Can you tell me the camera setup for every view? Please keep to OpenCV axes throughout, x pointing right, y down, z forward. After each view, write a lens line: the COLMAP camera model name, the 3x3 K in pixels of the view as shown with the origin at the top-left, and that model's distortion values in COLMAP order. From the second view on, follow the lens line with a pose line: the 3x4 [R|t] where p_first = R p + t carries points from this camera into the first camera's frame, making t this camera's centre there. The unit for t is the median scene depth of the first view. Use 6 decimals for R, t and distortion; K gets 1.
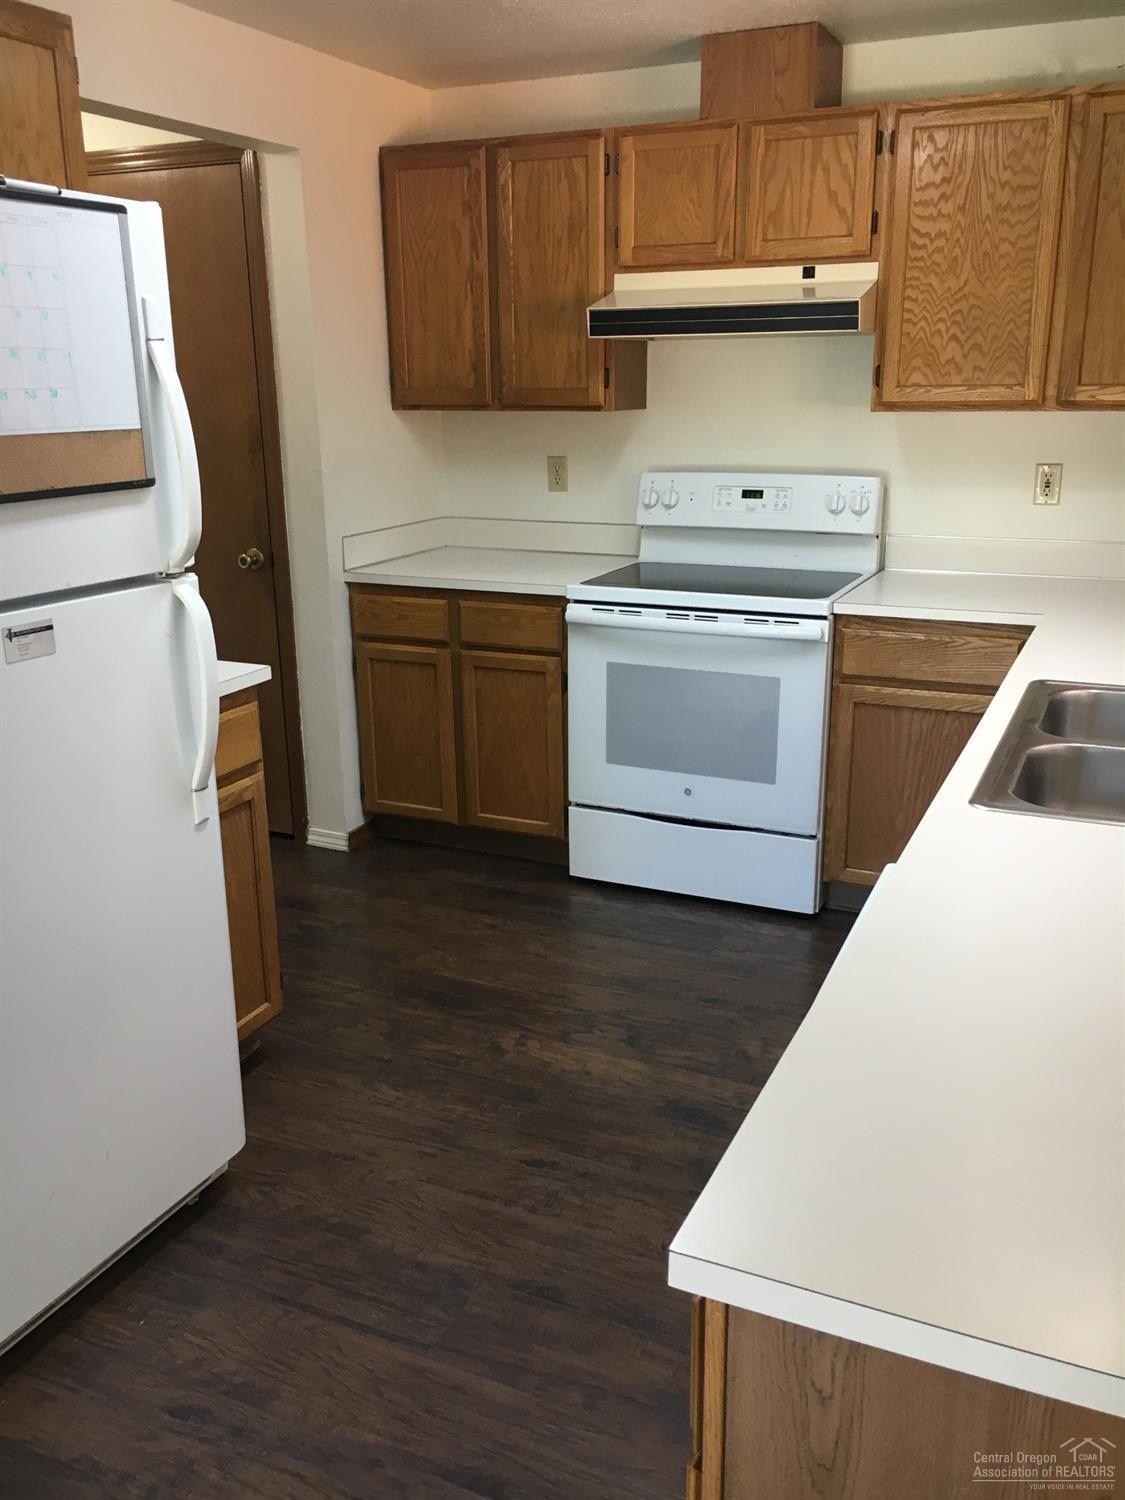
lens RADIAL K [[1285.3, 0, 559.7], [0, 1285.3, 750.0], [0, 0, 1]] dist [0.037813, -0.040070]
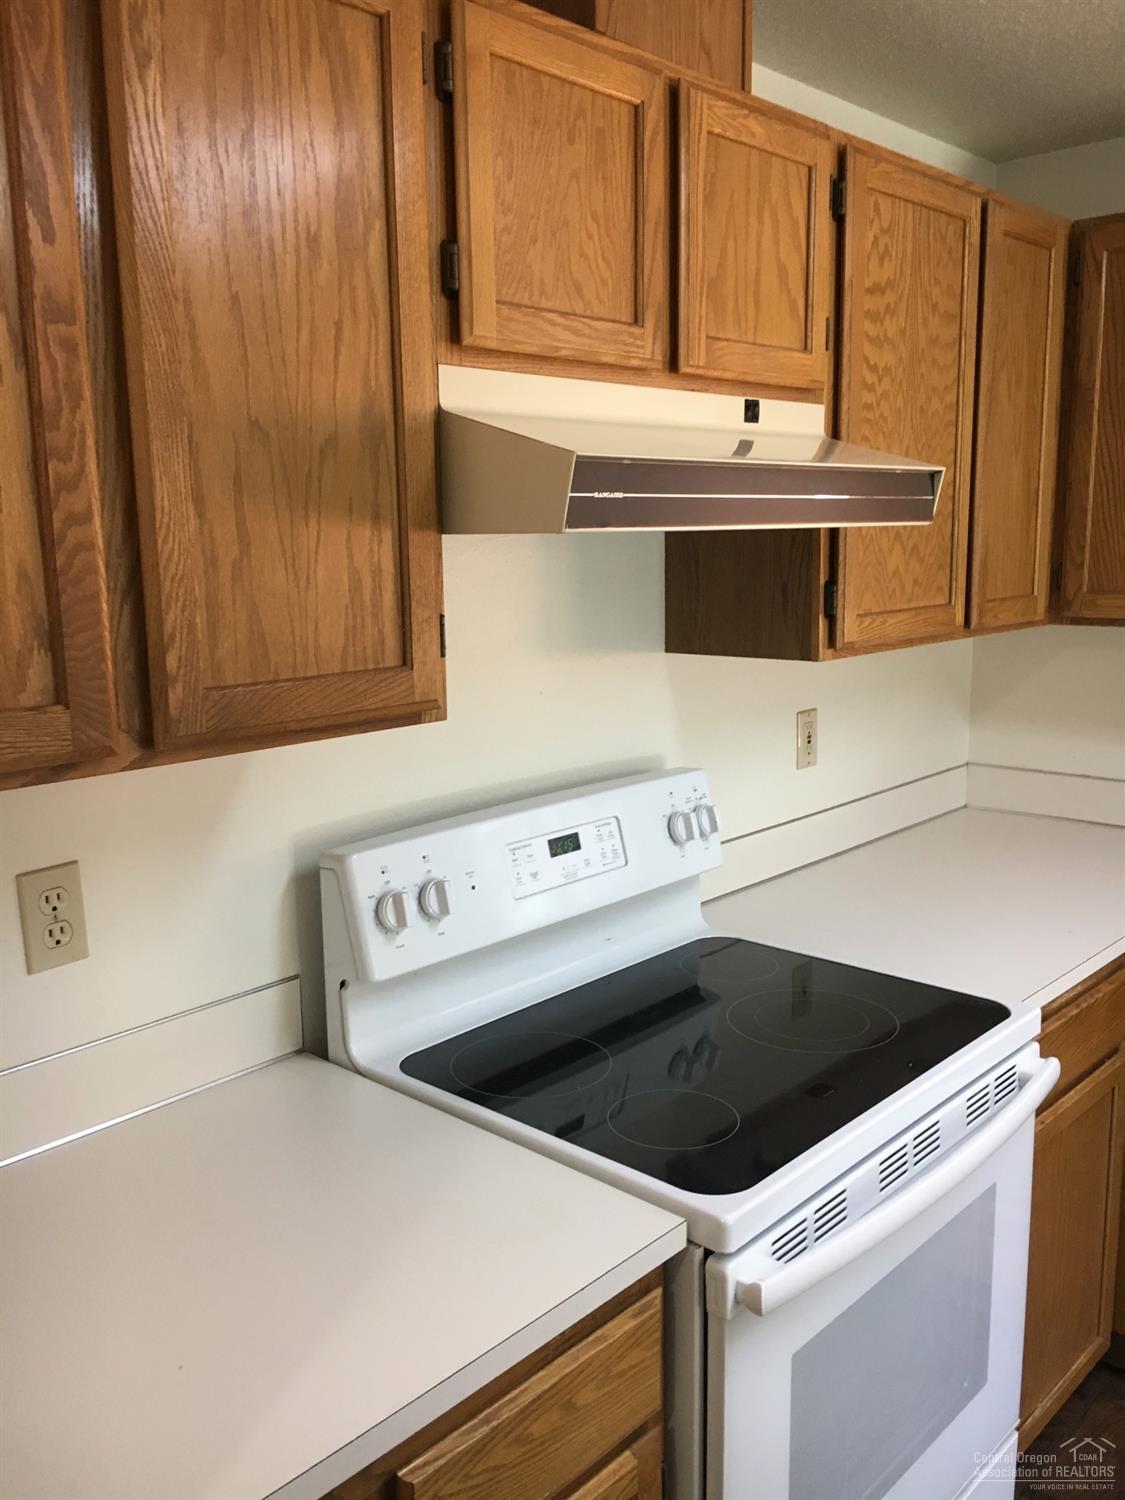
lens RADIAL K [[1285.3, 0, 562.8], [0, 1285.3, 758.9], [0, 0, 1]] dist [0.037813, -0.040070]
pose [[0.318272, -0.165520, 0.933438, -0.333407], [0.272641, 0.959022, 0.077095, -0.303488], [-0.907948, 0.229957, 0.350357, 0.939058]]
